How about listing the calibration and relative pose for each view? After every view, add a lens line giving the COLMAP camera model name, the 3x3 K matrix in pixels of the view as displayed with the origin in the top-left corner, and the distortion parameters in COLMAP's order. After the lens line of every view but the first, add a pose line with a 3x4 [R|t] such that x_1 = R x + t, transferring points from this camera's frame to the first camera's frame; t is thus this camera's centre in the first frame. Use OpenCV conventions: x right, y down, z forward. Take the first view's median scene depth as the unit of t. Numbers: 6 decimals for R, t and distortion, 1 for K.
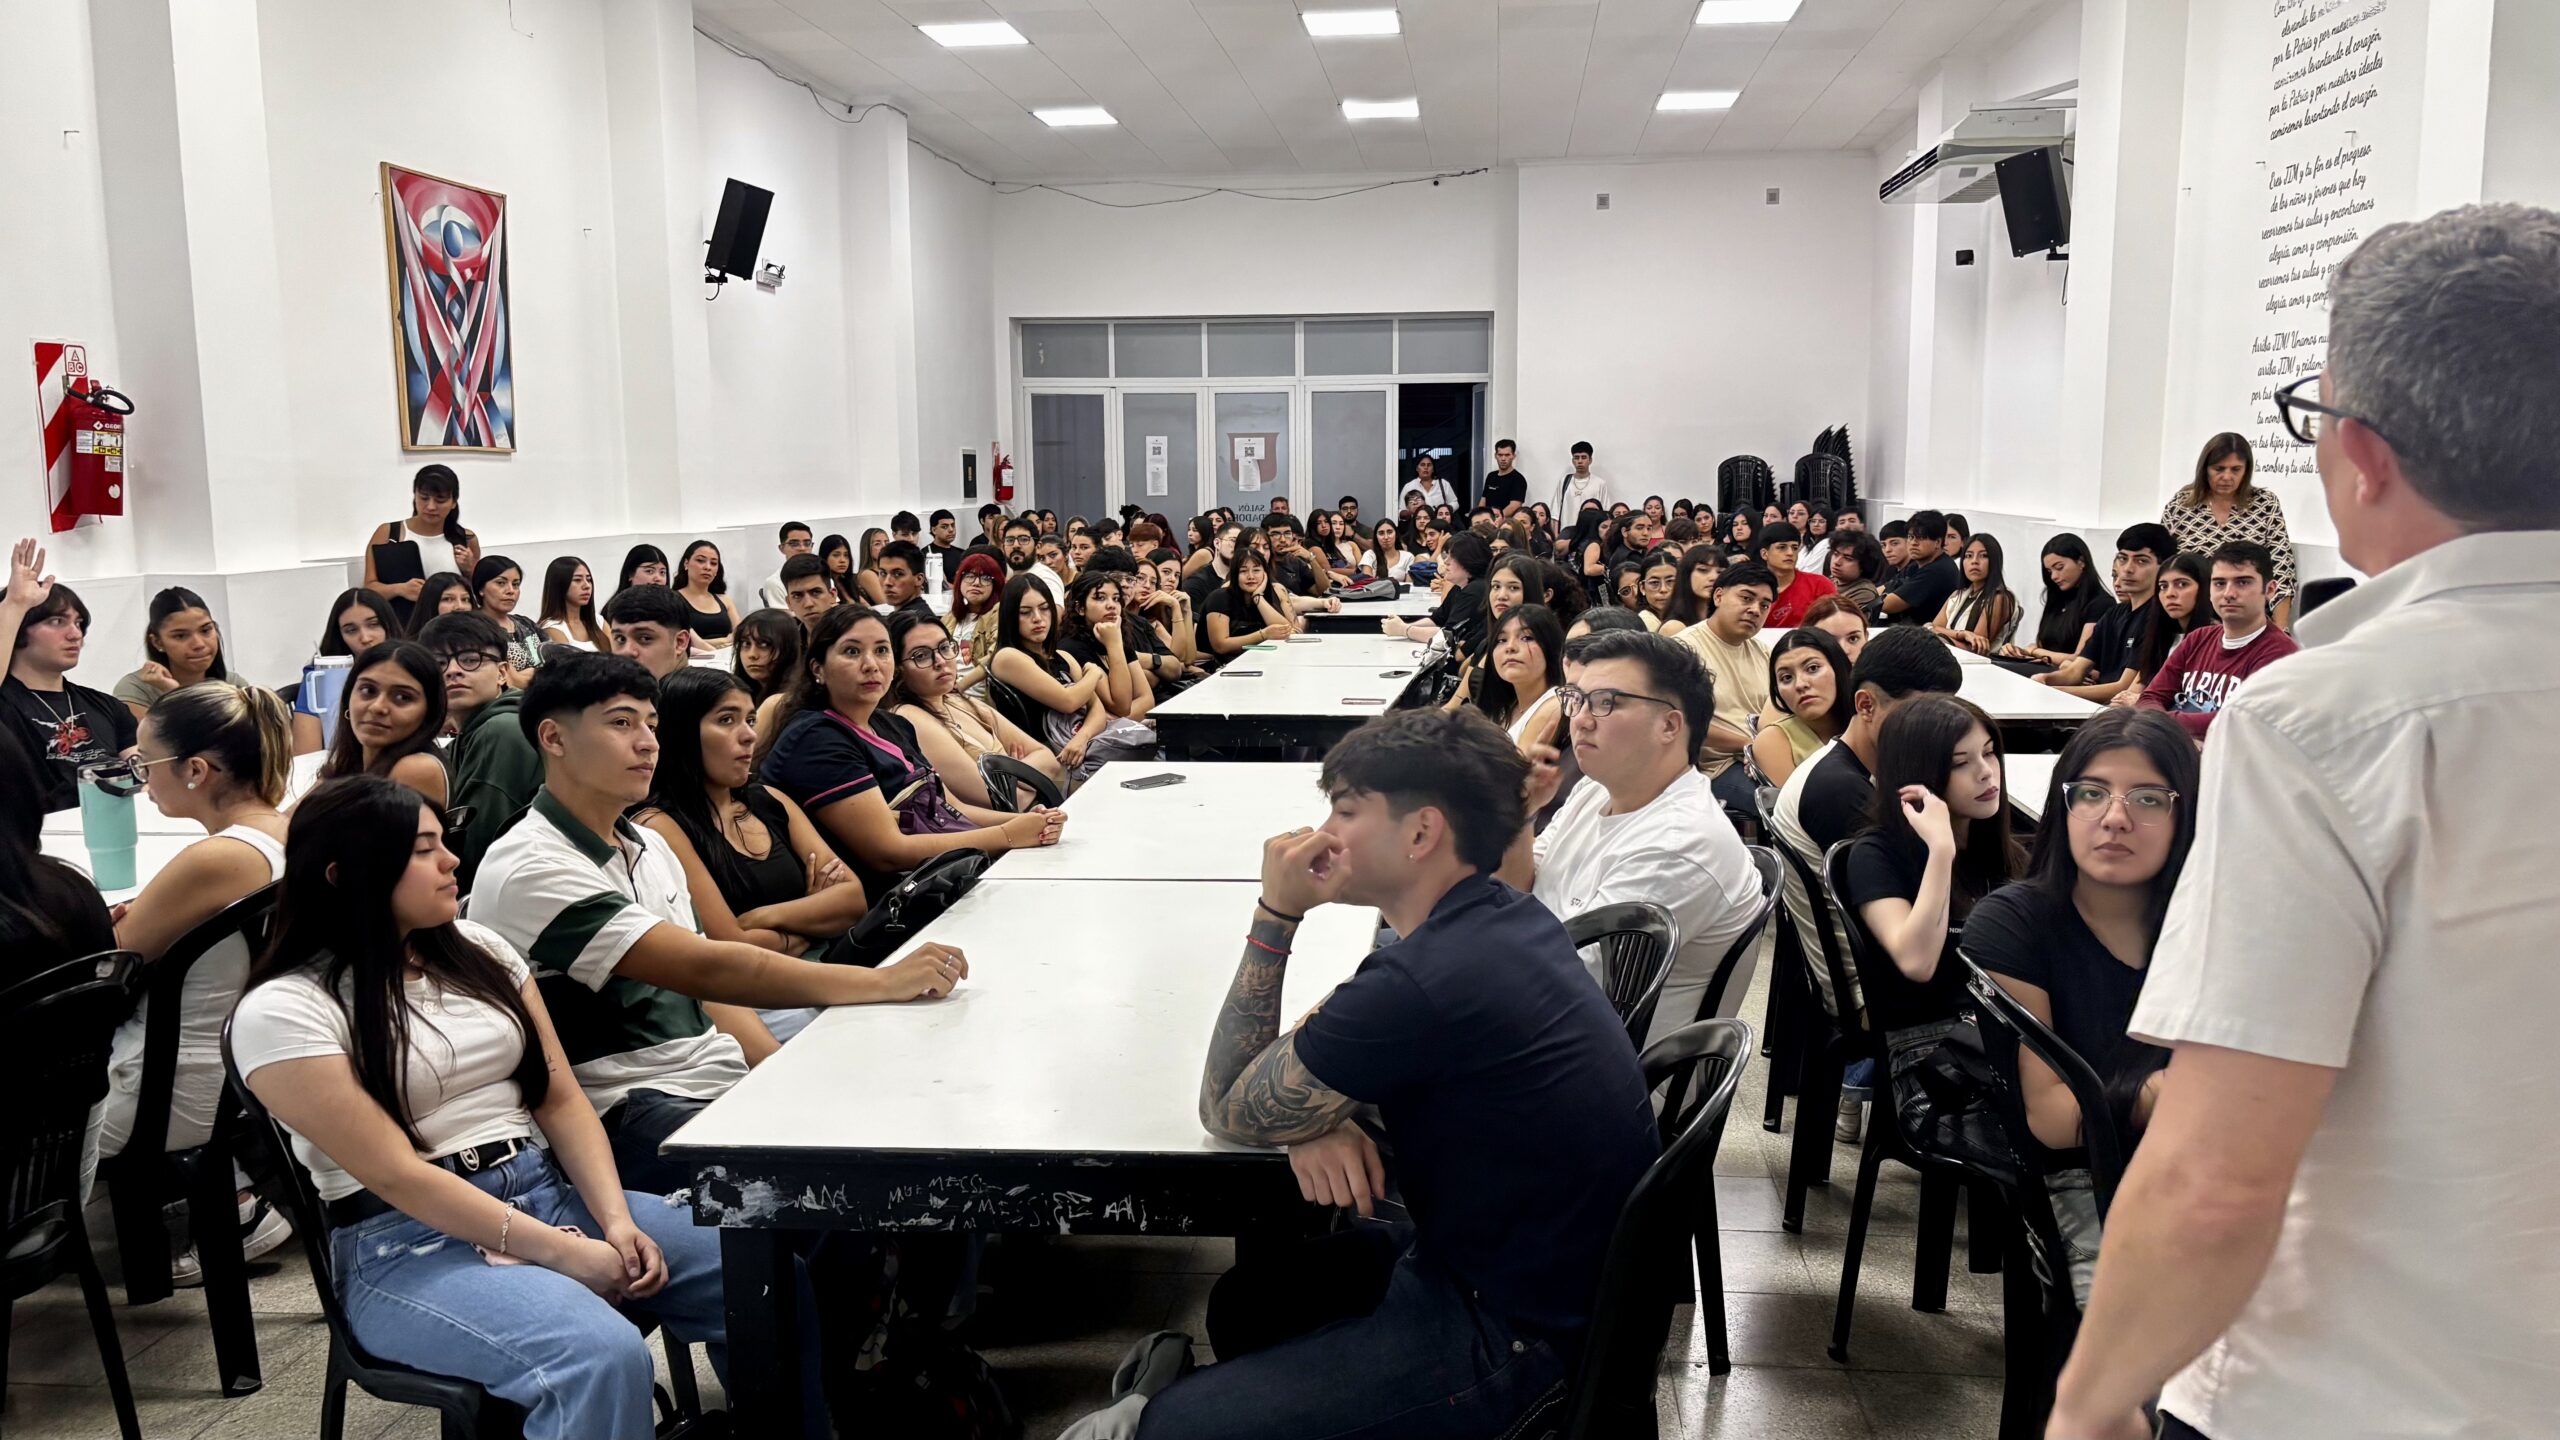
lens RADIAL K [[1932.3, 0, 1287.1], [0, 1932.3, 743.2], [0, 0, 1]] dist [0.042189, -0.046323]
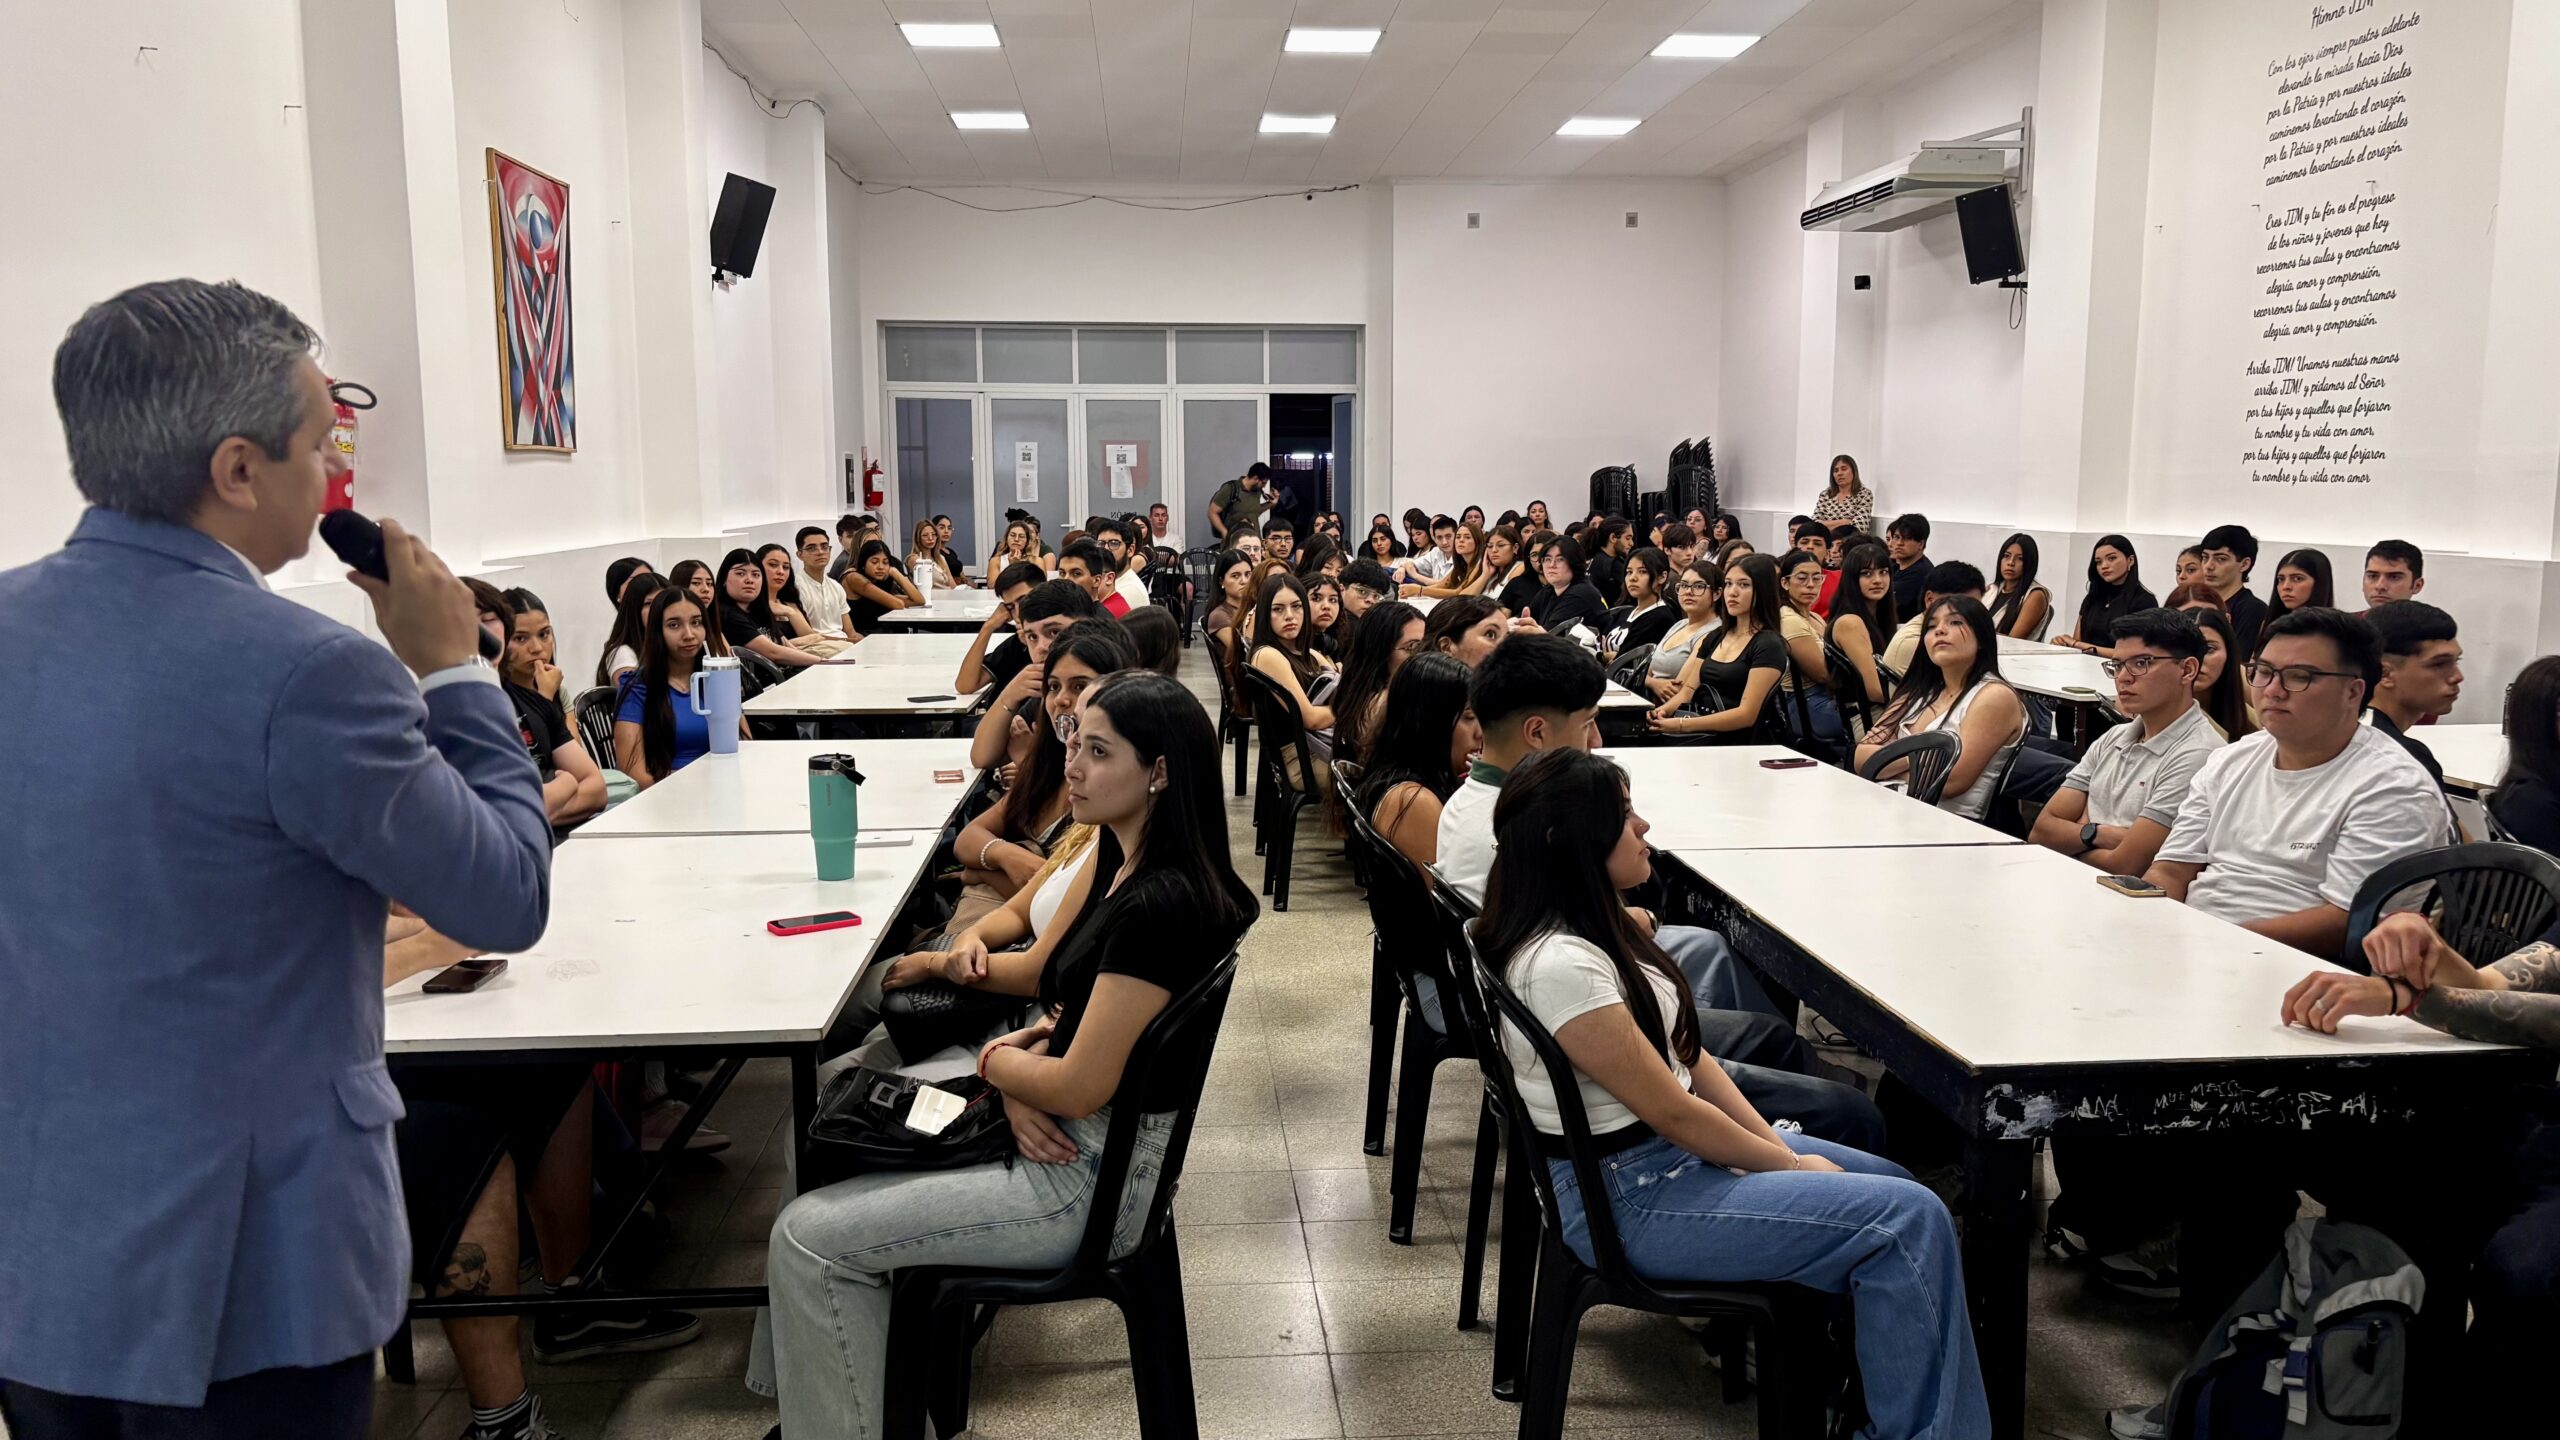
lens RADIAL K [[1932.3, 0, 1272.6], [0, 1932.3, 755.4], [0, 0, 1]] dist [0.042189, -0.046323]
pose [[0.985684, -0.018292, 0.167608, -0.231956], [0.018098, 0.999833, 0.002683, 0.004670], [-0.167629, 0.000389, 0.985850, -0.008856]]
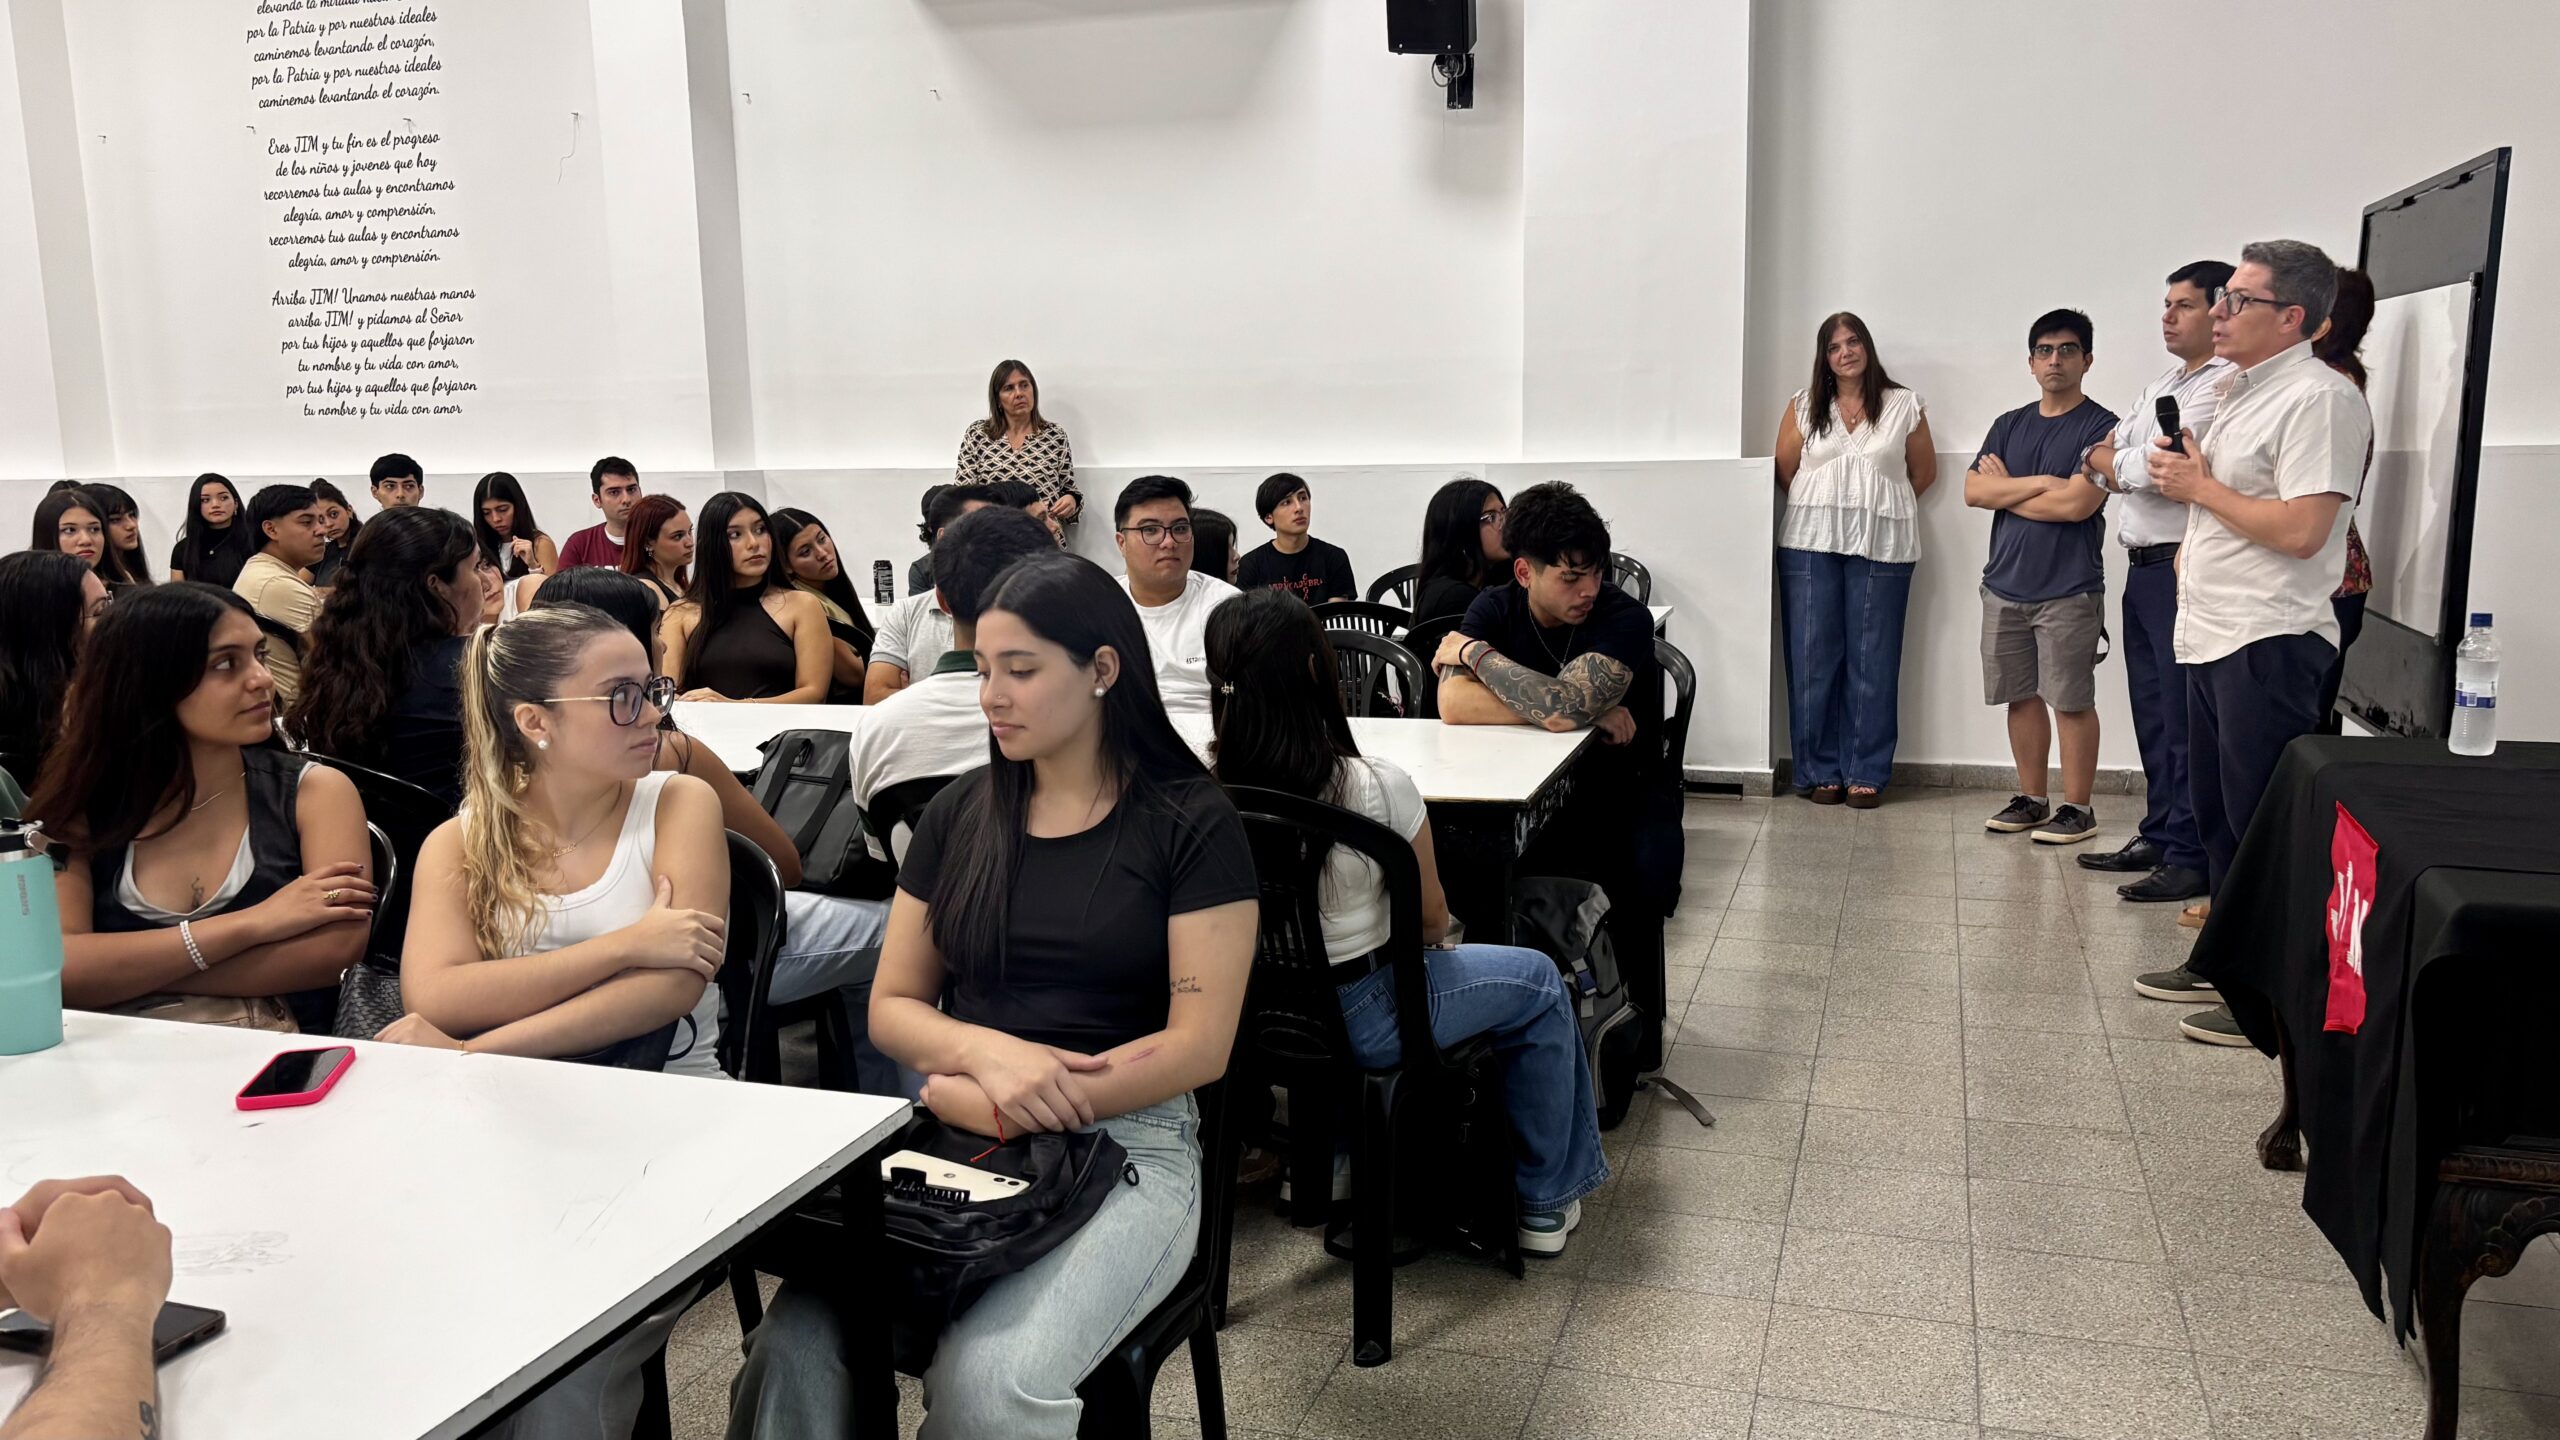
lens RADIAL K [[1932.3, 0, 1309.0], [0, 1932.3, 752.9], [0, 0, 1]] dist [0.042189, -0.046323]
pose [[0.208252, -0.166356, 0.963824, -0.439223], [0.159071, 0.978070, 0.134445, -0.010745], [-0.965053, 0.125318, 0.230148, 0.212893]]
